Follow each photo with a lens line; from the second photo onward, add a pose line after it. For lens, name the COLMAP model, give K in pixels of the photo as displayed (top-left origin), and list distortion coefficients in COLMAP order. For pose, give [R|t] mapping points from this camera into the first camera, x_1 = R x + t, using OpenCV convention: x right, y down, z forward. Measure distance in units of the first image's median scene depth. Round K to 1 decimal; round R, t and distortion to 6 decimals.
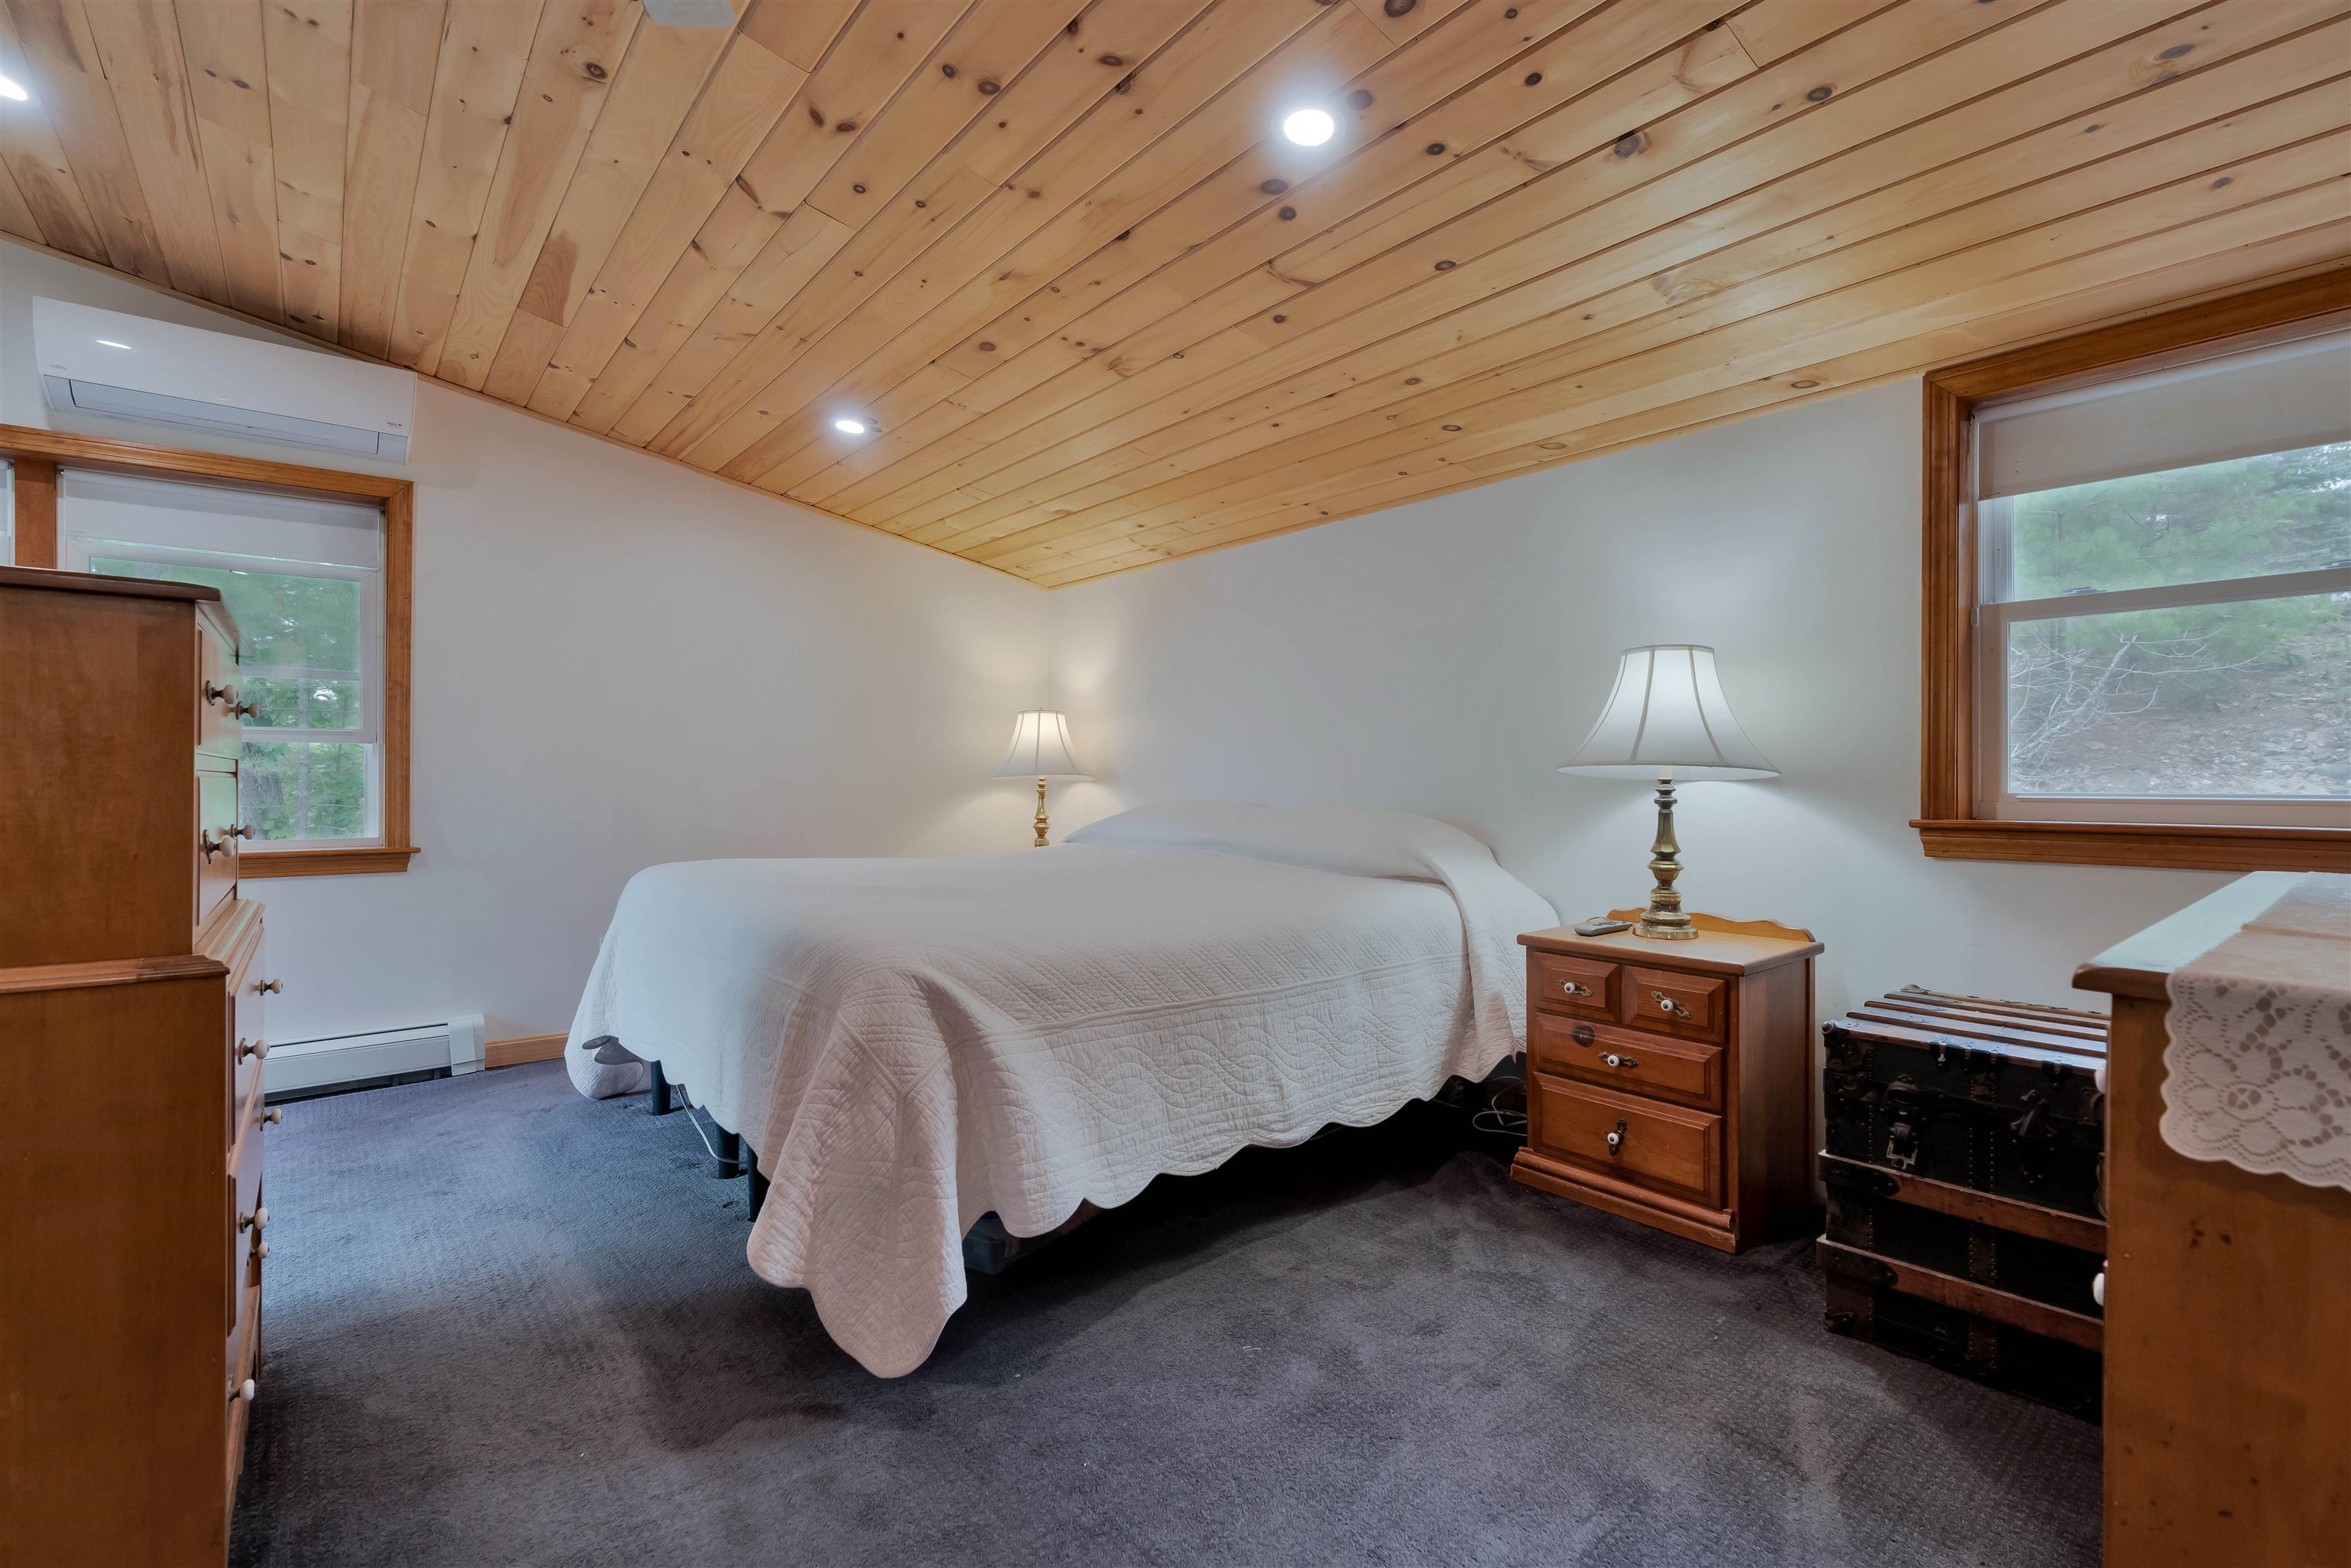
lens RADIAL K [[1059.9, 0, 1186.8], [0, 1059.9, 779.4], [0, 0, 1]] dist [-0.015314, 0.005952]
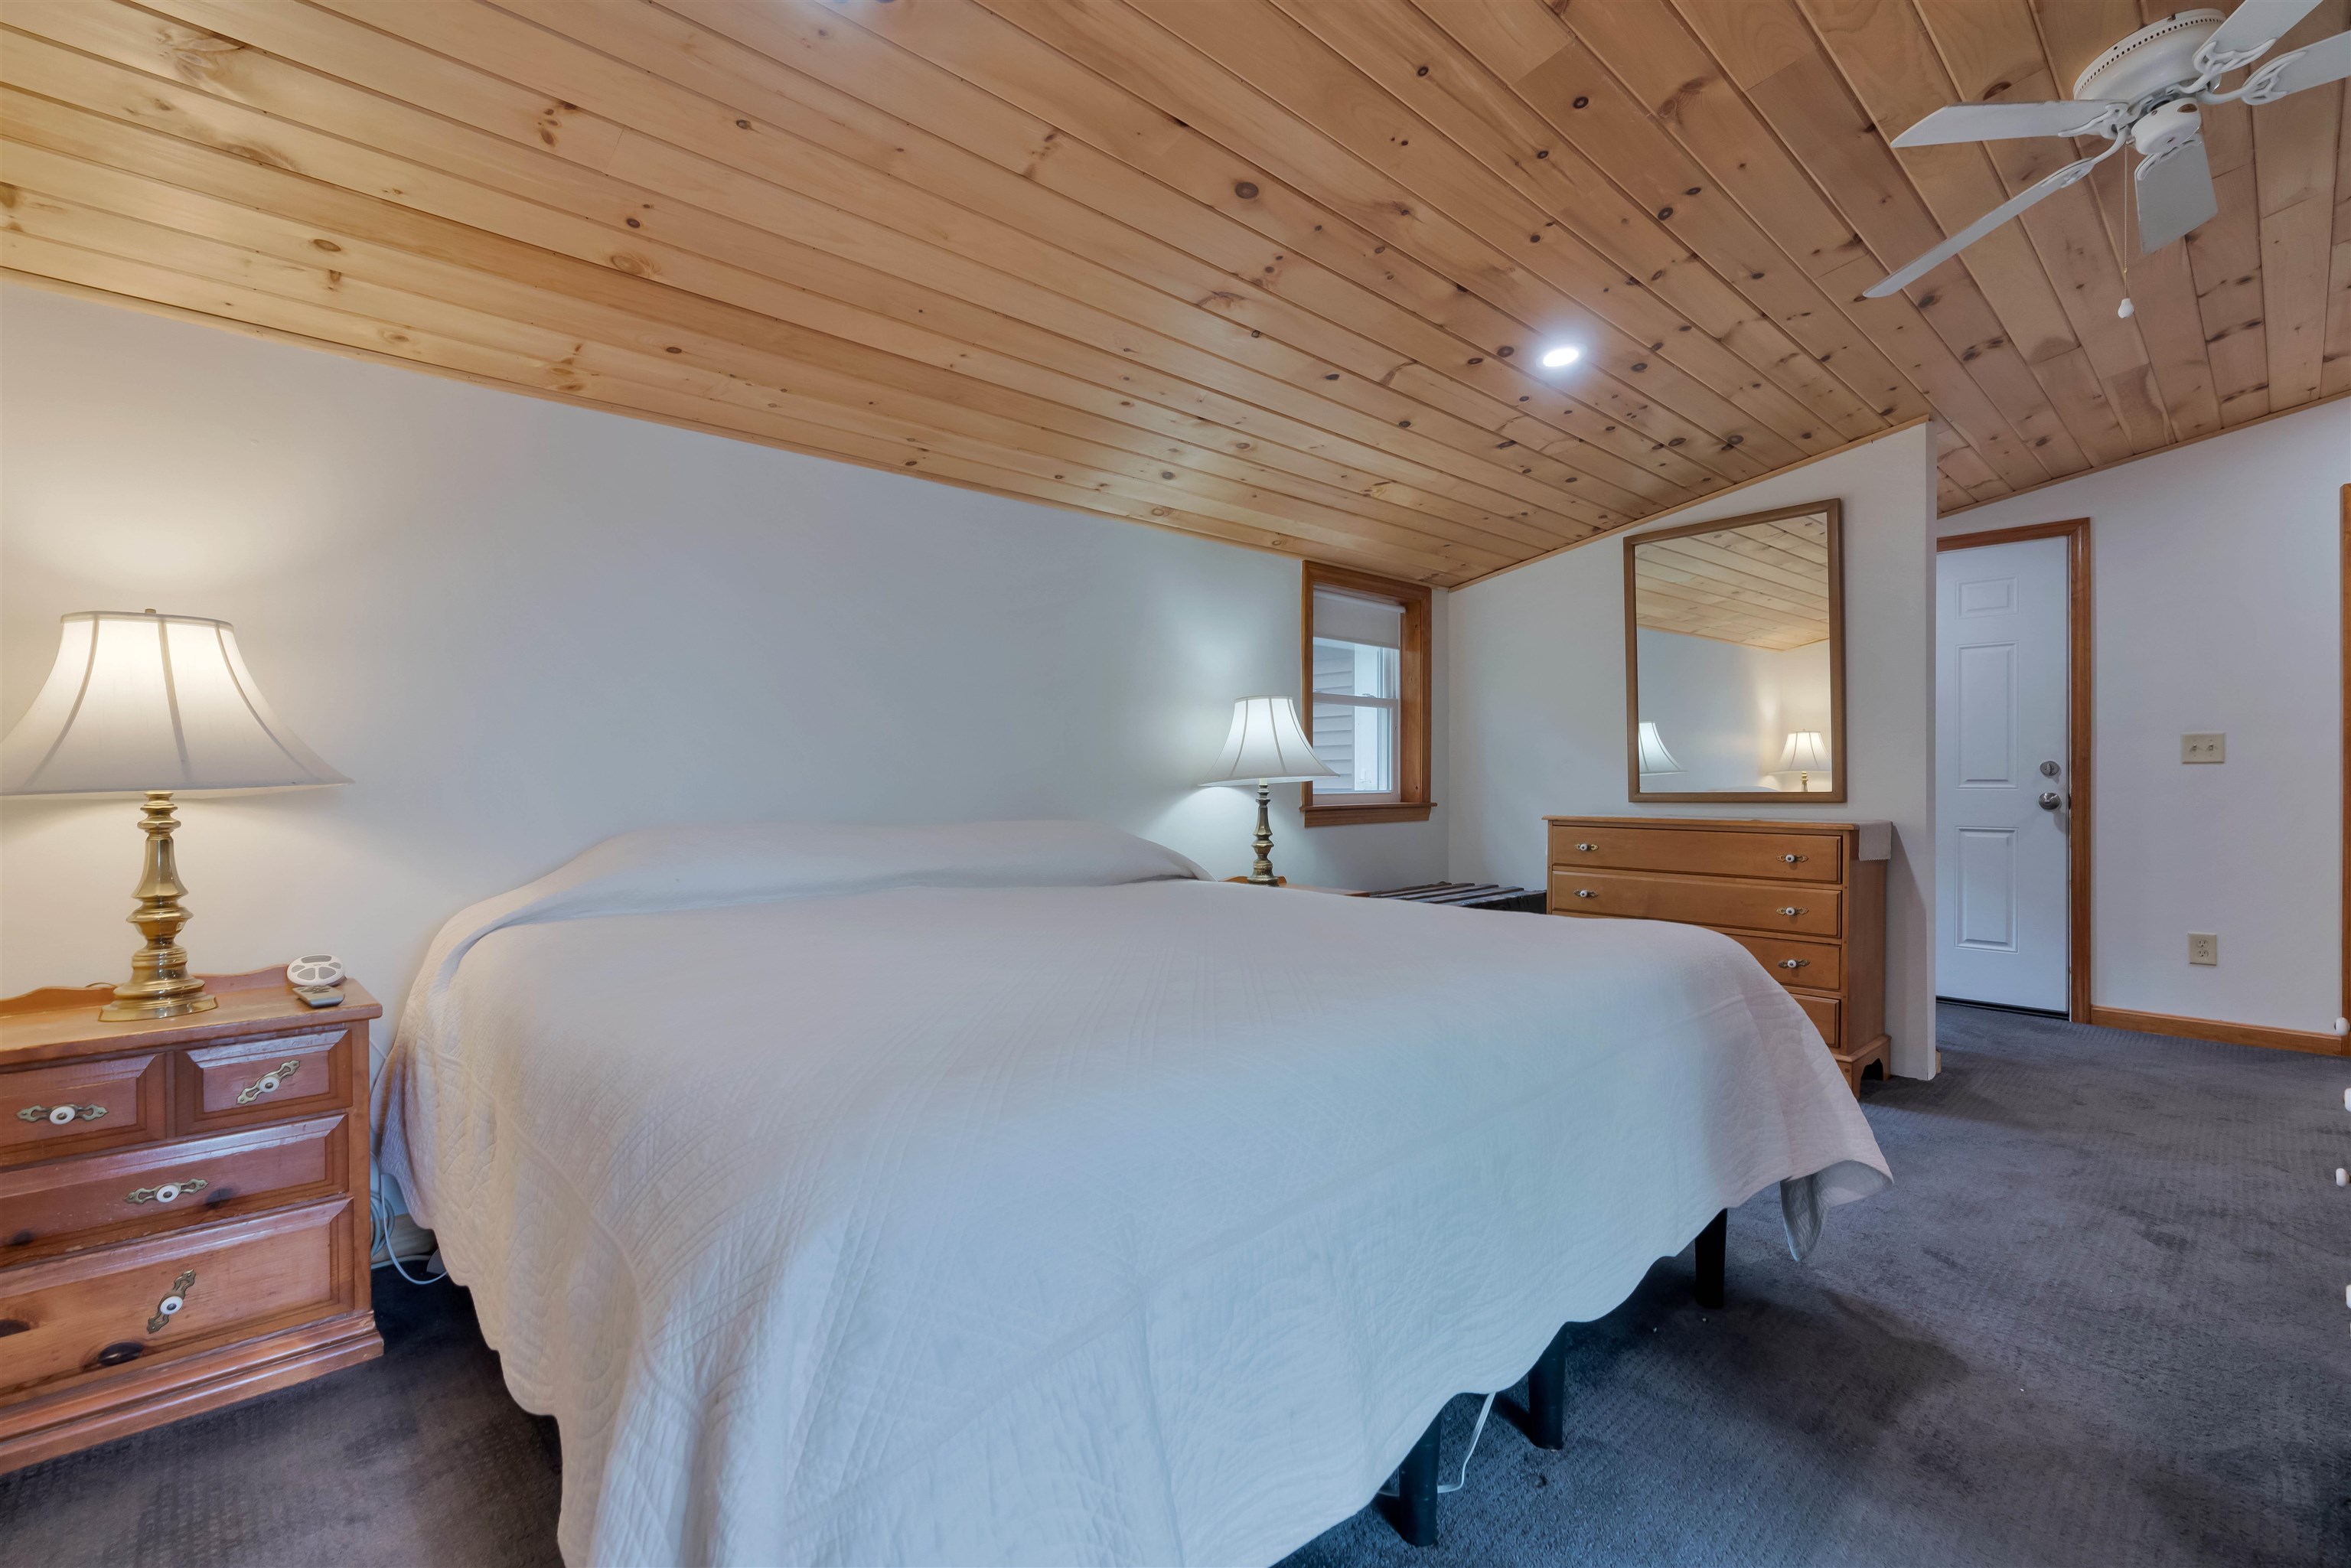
lens RADIAL K [[1059.9, 0, 1186.8], [0, 1059.9, 781.8], [0, 0, 1]] dist [-0.015314, 0.005952]
pose [[-0.068750, 0.001705, 0.997632, -0.301105], [0.009187, 0.999957, -0.001076, -0.001155], [-0.997592, 0.009091, -0.068763, 0.362330]]
